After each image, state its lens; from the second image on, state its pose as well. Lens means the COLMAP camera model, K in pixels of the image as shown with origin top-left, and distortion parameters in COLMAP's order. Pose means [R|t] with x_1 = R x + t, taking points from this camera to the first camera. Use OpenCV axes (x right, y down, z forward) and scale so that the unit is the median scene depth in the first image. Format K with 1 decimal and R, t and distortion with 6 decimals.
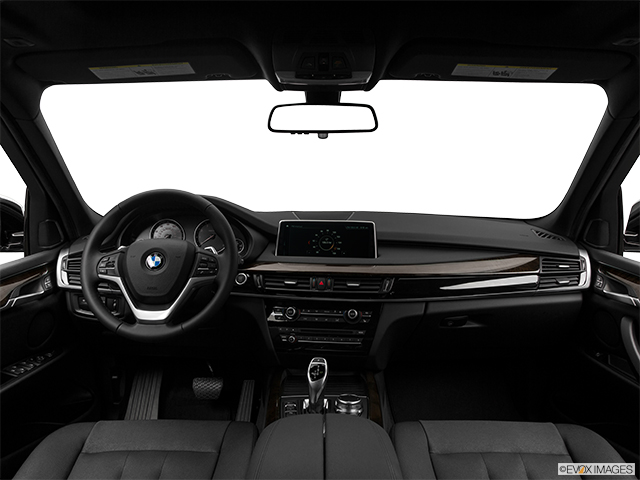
lens RADIAL K [[465.5, 0, 320.0], [0, 465.5, 240.0], [0, 0, 1]] dist [-0.000647, 0.001325]
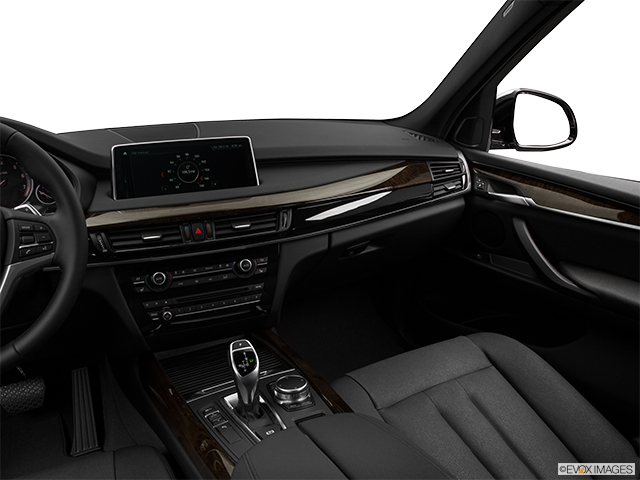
lens RADIAL K [[493.5, 0, 320.0], [0, 493.5, 240.0], [0, 0, 1]] dist [-0.123571, 0.070579]
pose [[0.879396, -0.168095, 0.445430, -0.164584], [0.079468, 0.974297, 0.210786, -0.035171], [-0.469413, -0.149967, 0.870150, 0.263013]]
